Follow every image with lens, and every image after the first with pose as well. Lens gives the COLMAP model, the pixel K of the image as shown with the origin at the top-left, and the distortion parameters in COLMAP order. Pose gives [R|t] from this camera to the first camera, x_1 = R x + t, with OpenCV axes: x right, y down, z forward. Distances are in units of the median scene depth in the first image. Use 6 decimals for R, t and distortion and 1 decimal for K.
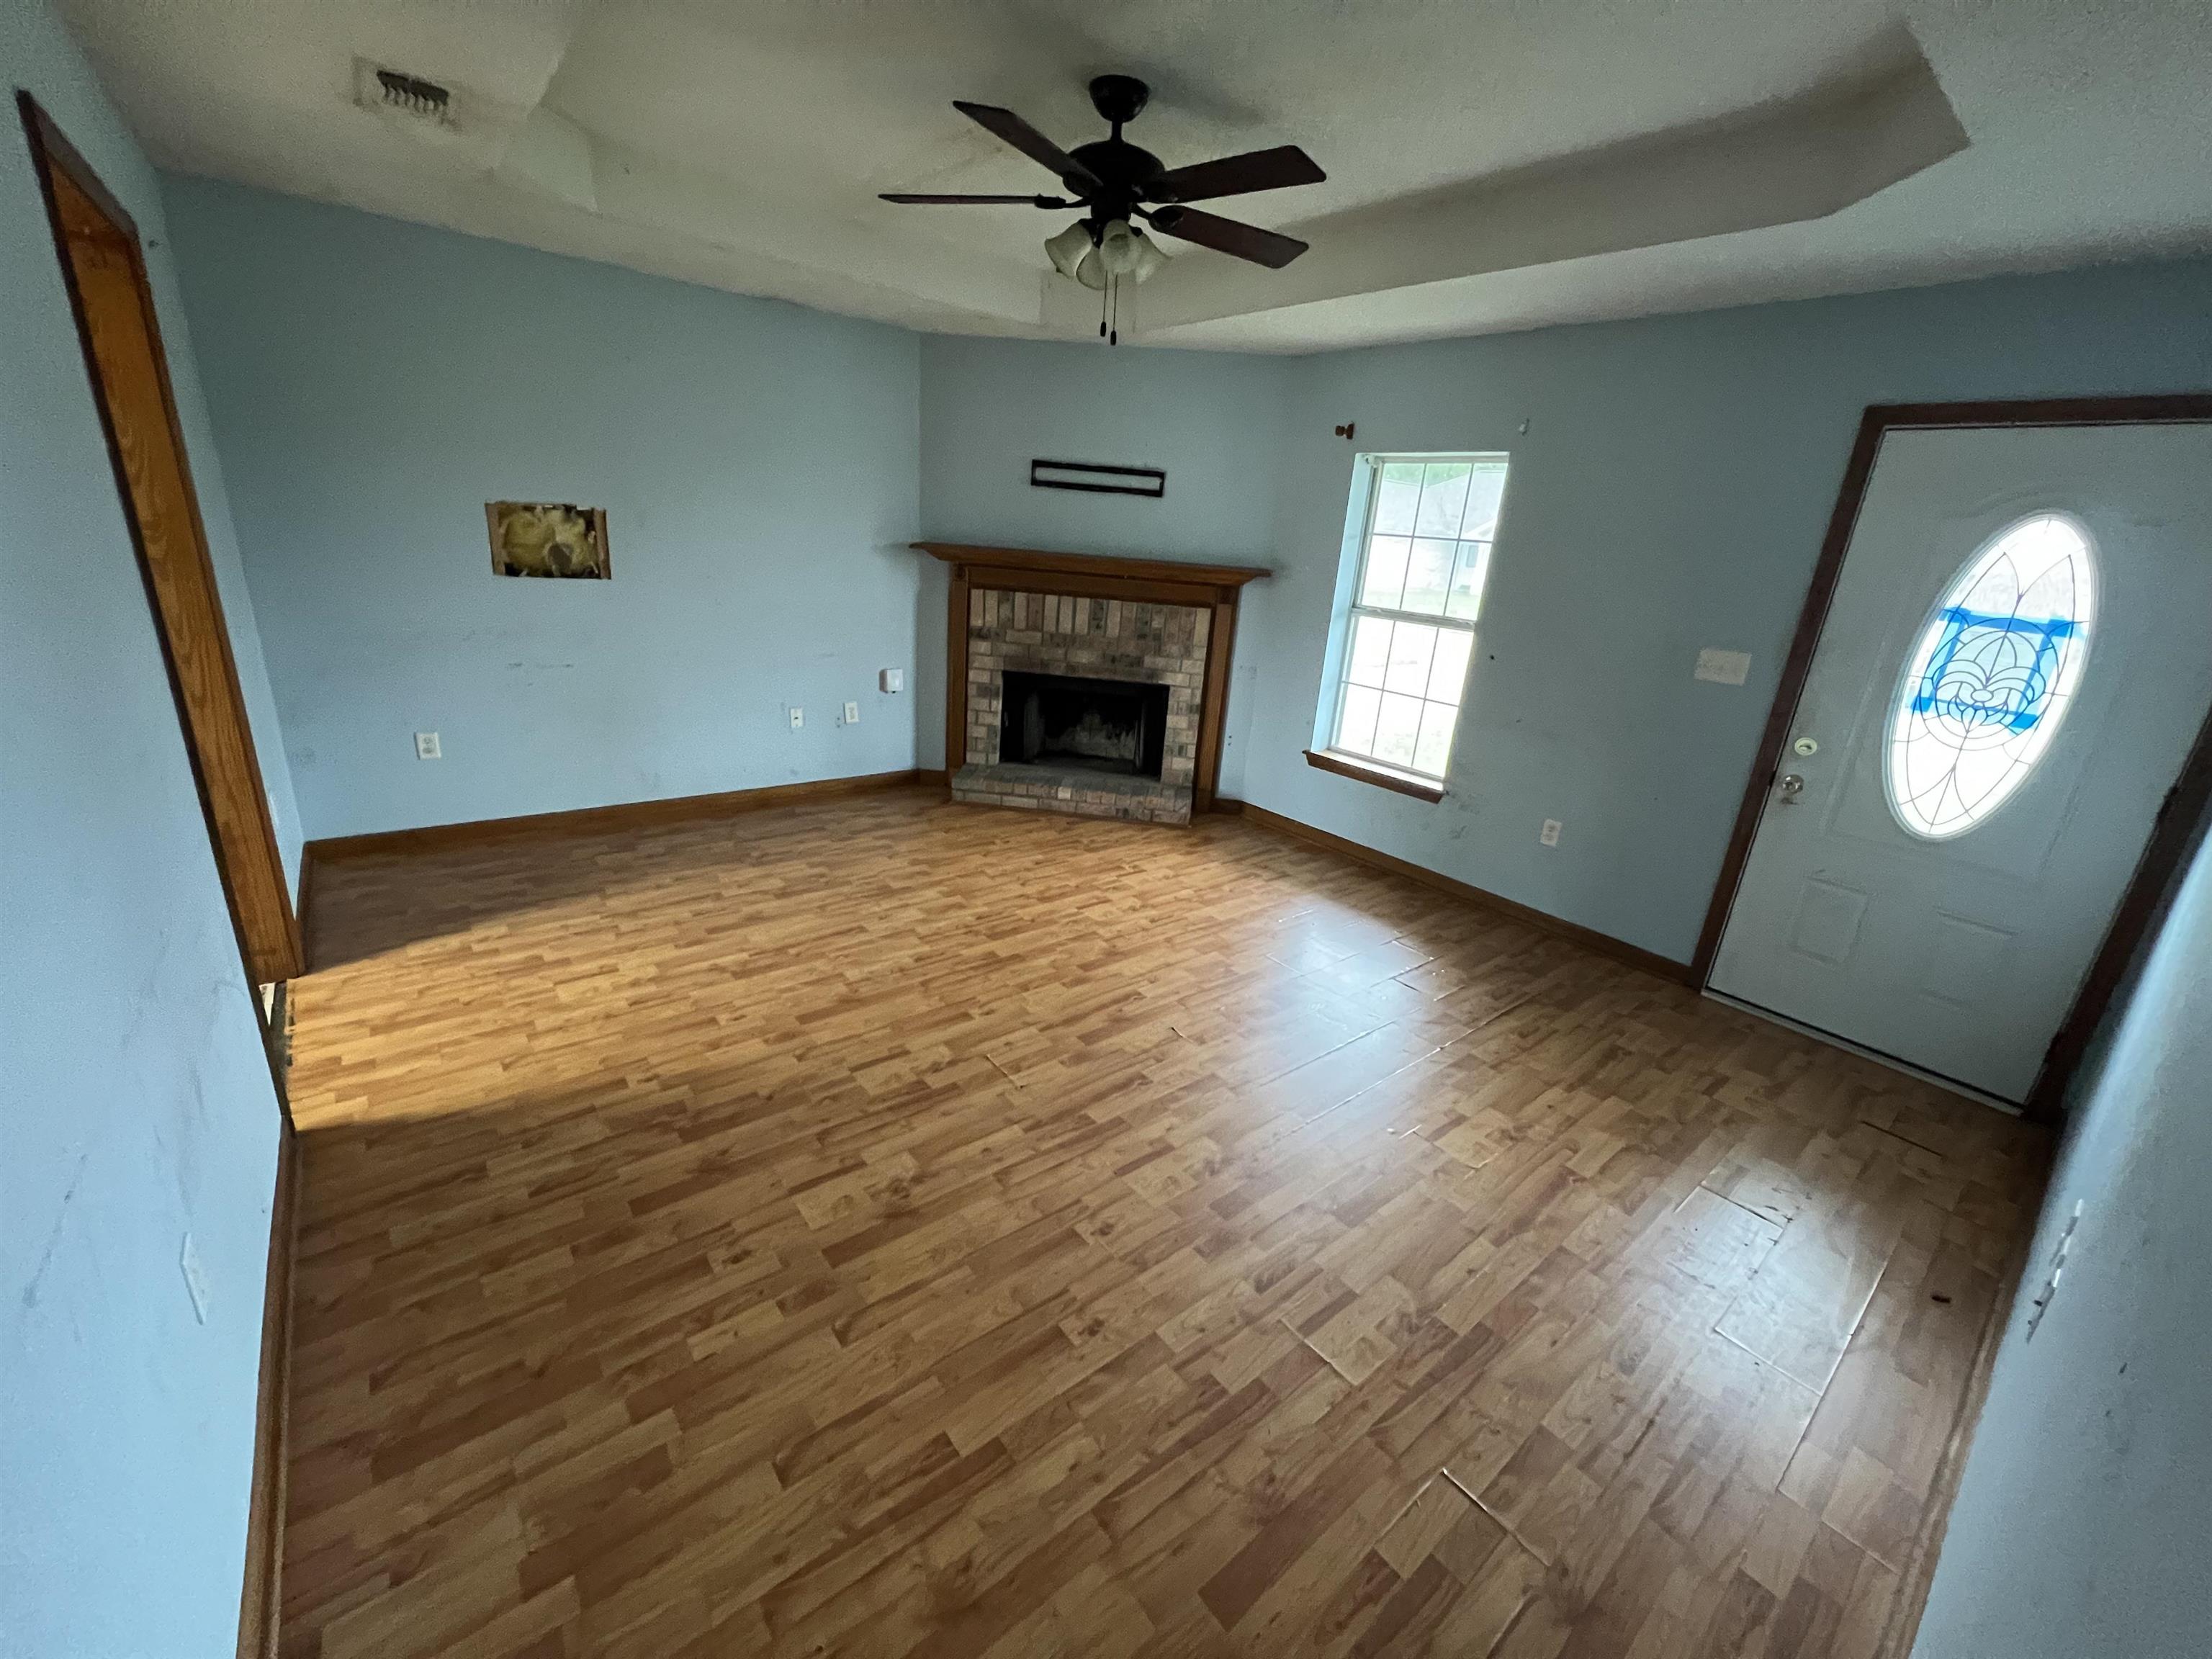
lens RADIAL K [[891.7, 0, 1100.7], [0, 891.7, 822.8], [0, 0, 1]] dist [-0.009164, 0.003225]
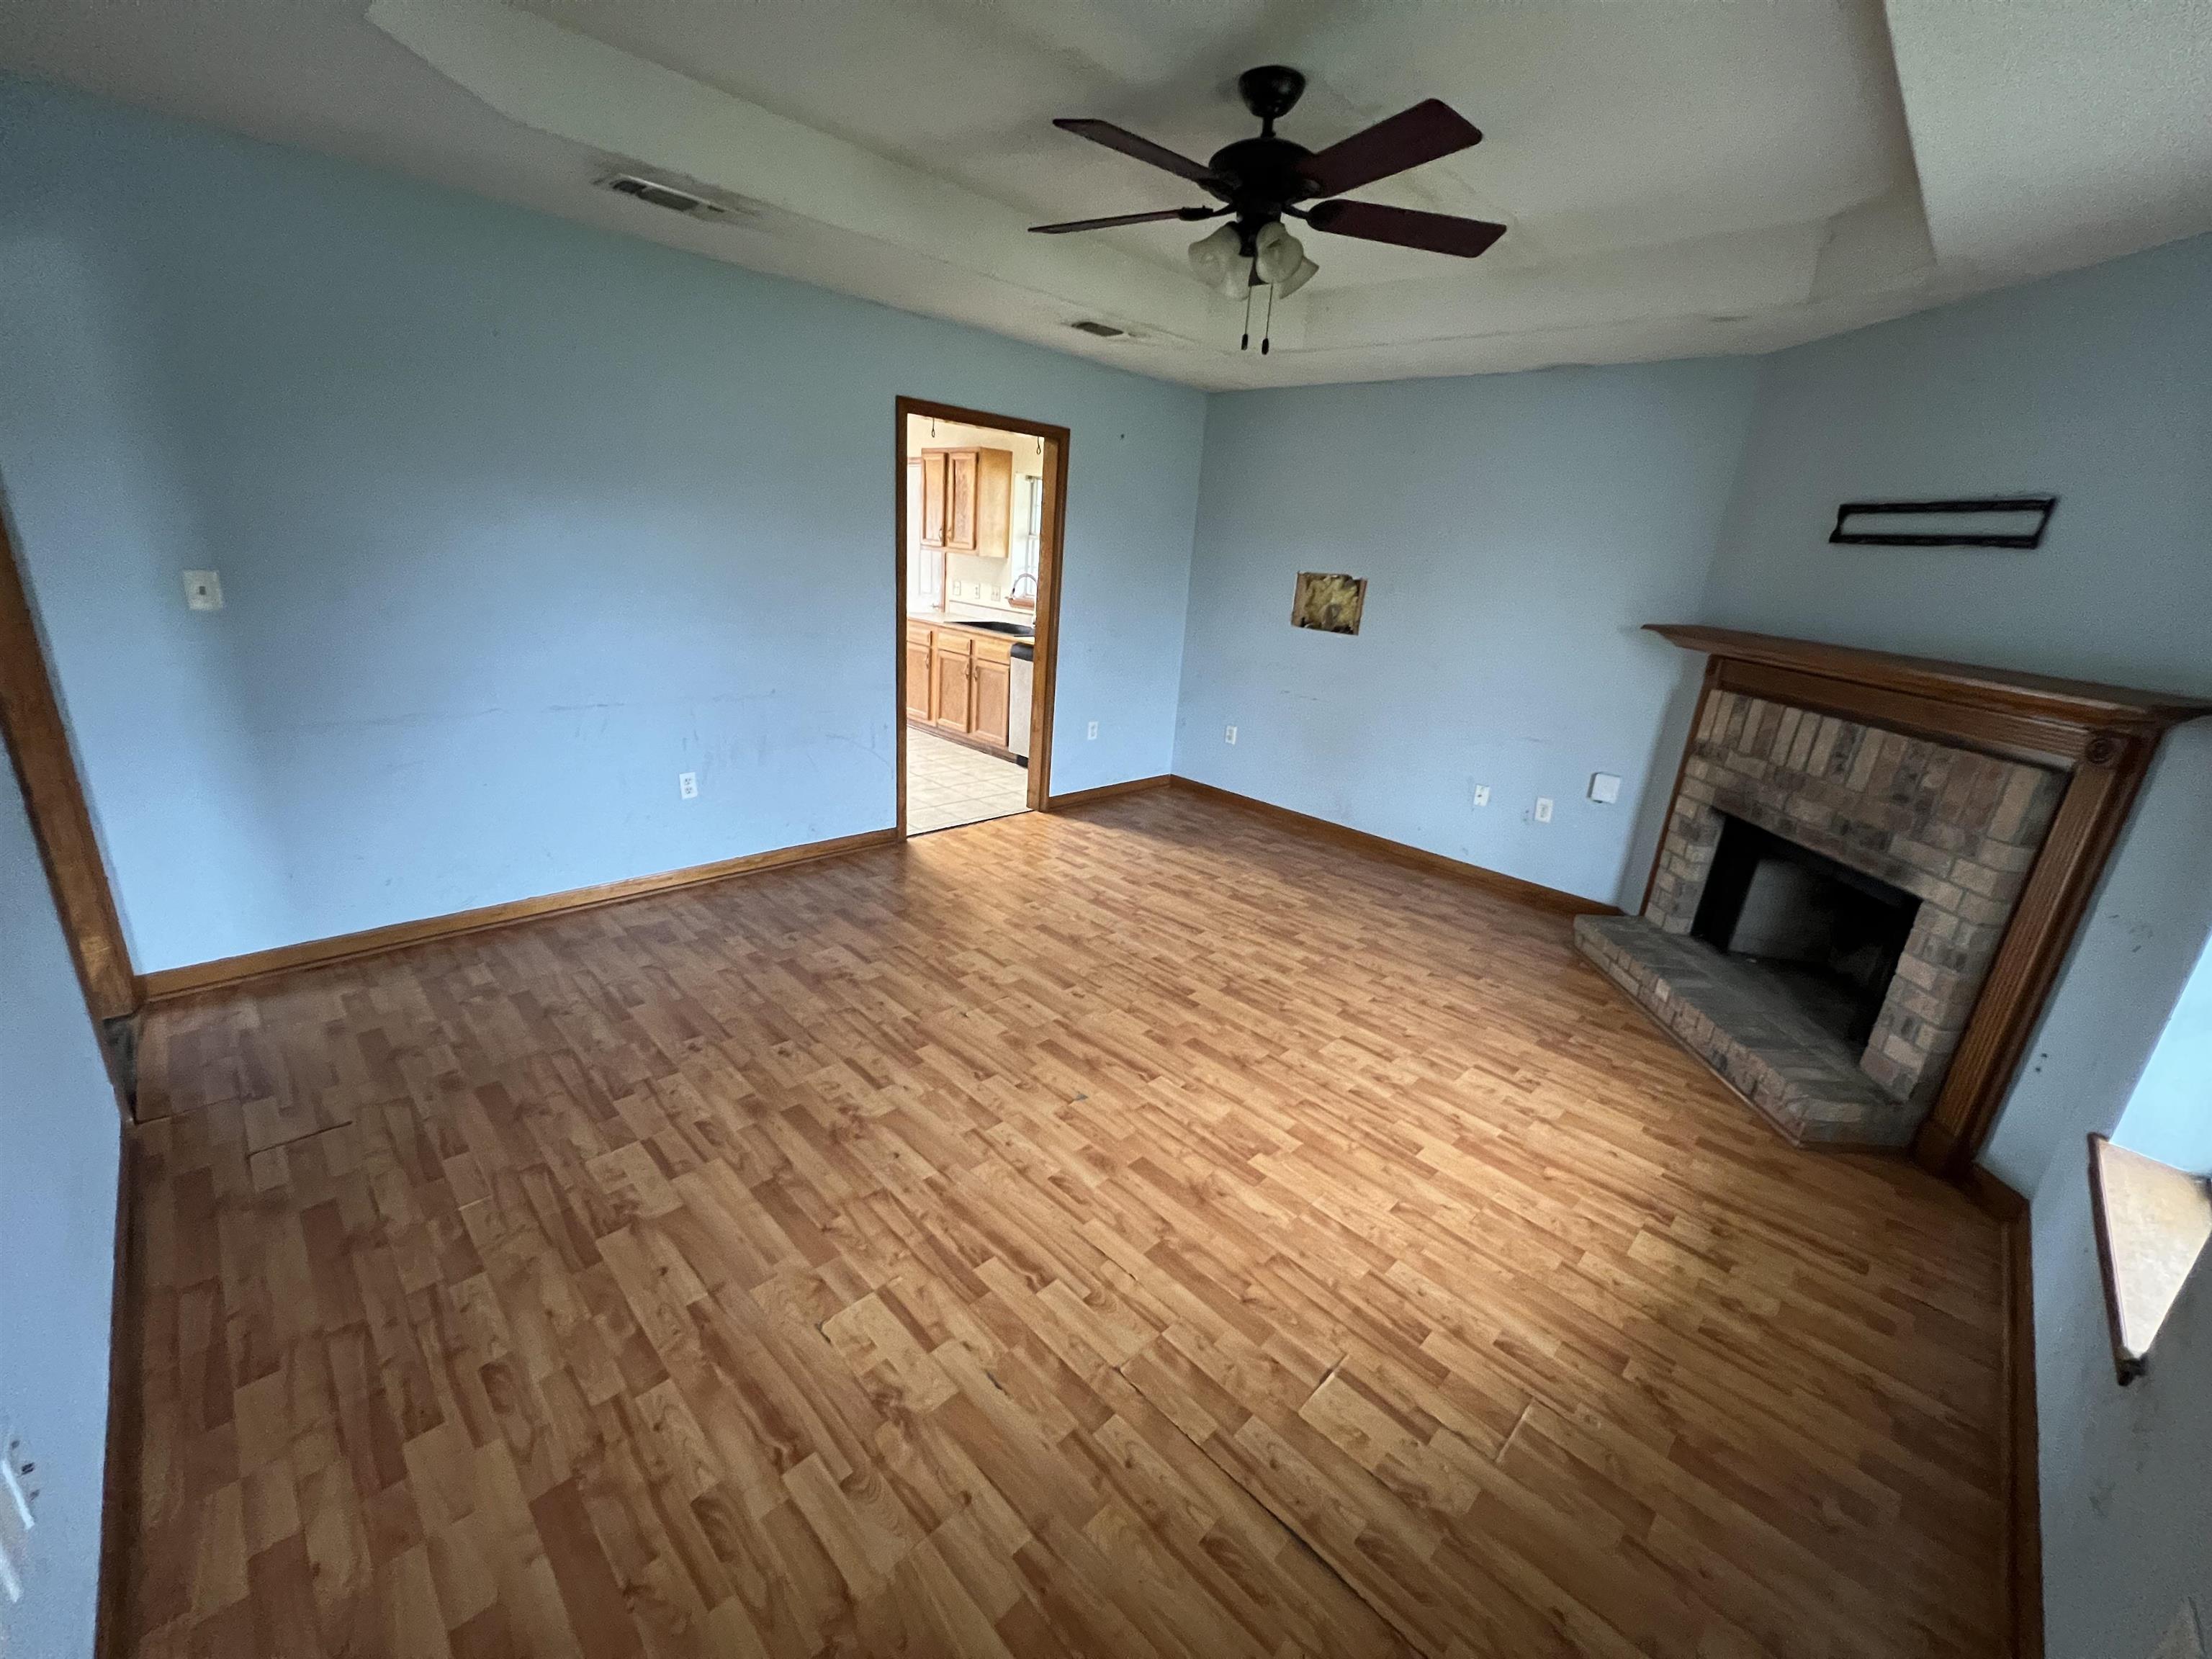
lens RADIAL K [[886.3, 0, 1105.3], [0, 886.3, 823.8], [0, 0, 1]] dist [-0.002704, 0.001265]
pose [[0.110467, 0.240715, -0.964289, 0.545479], [-0.372839, 0.909408, 0.184303, -0.118429], [0.921297, 0.339165, 0.190208, 0.472982]]
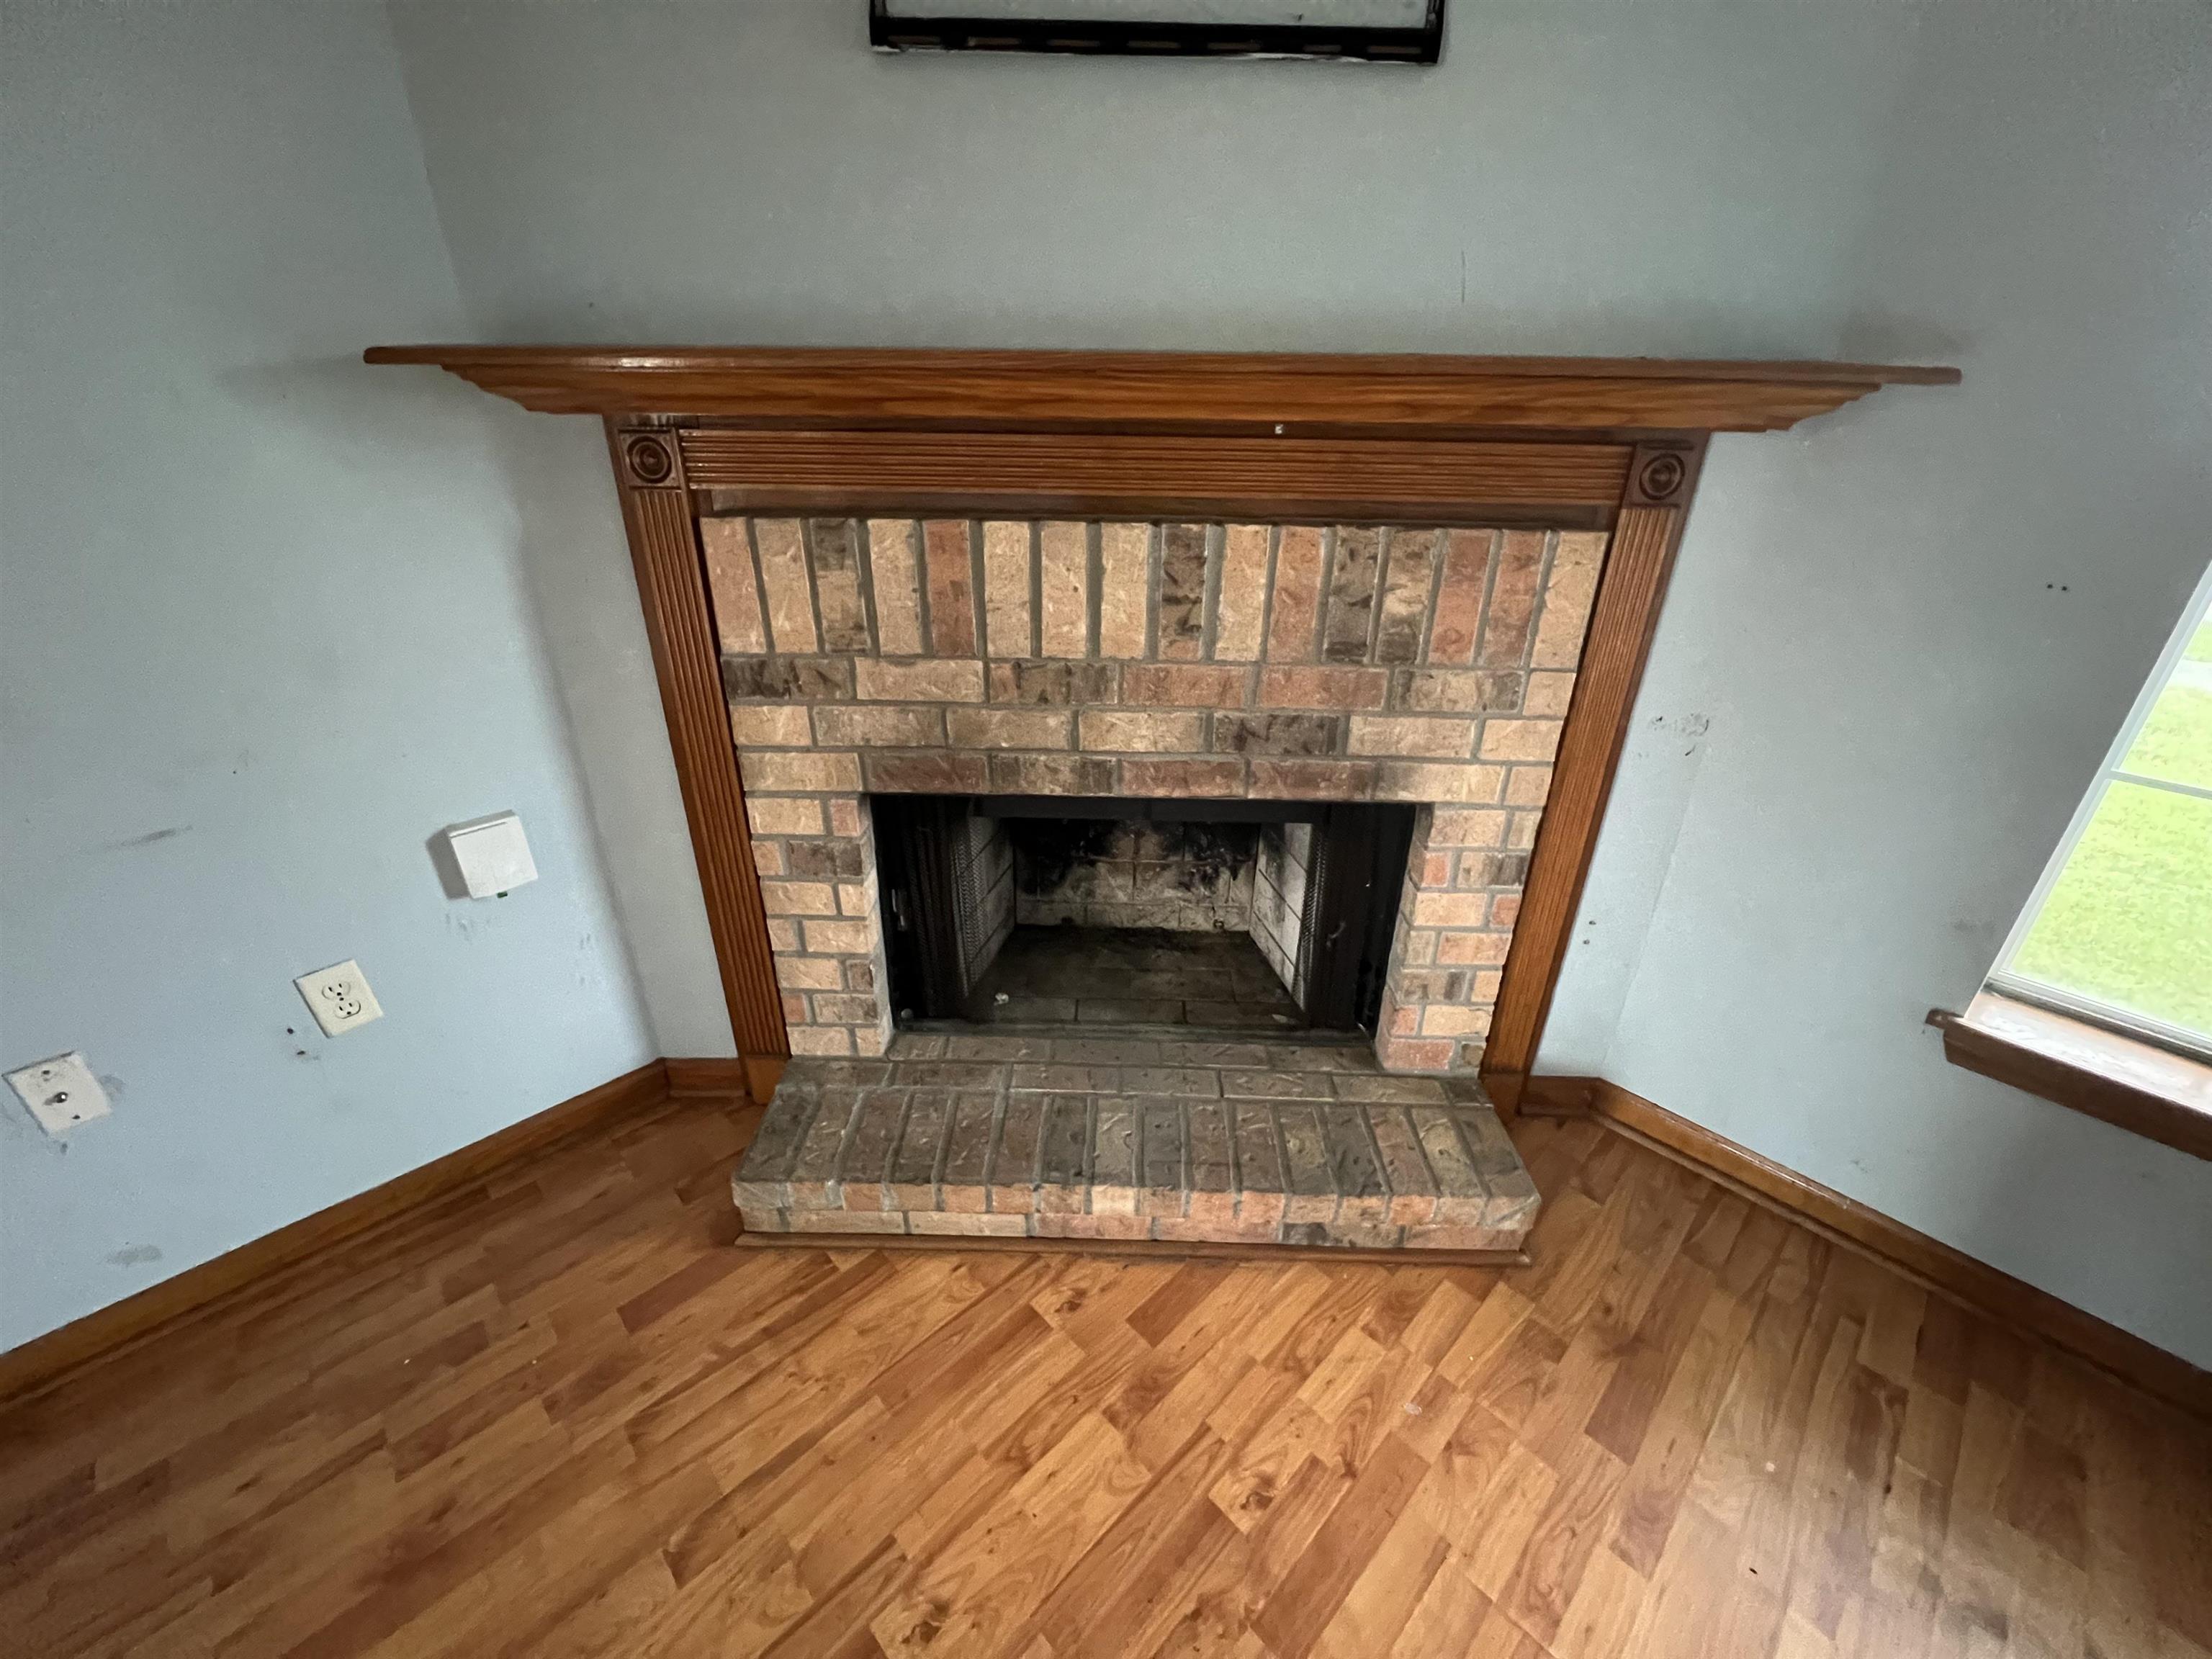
lens RADIAL K [[882.0, 0, 1103.4], [0, 882.0, 825.4], [0, 0, 1]] dist [-0.005729, -0.000093]
pose [[0.994329, -0.092843, 0.051871, -0.050360], [0.085155, 0.987227, 0.134651, -0.208103], [-0.063710, -0.129471, 0.989534, 0.760181]]
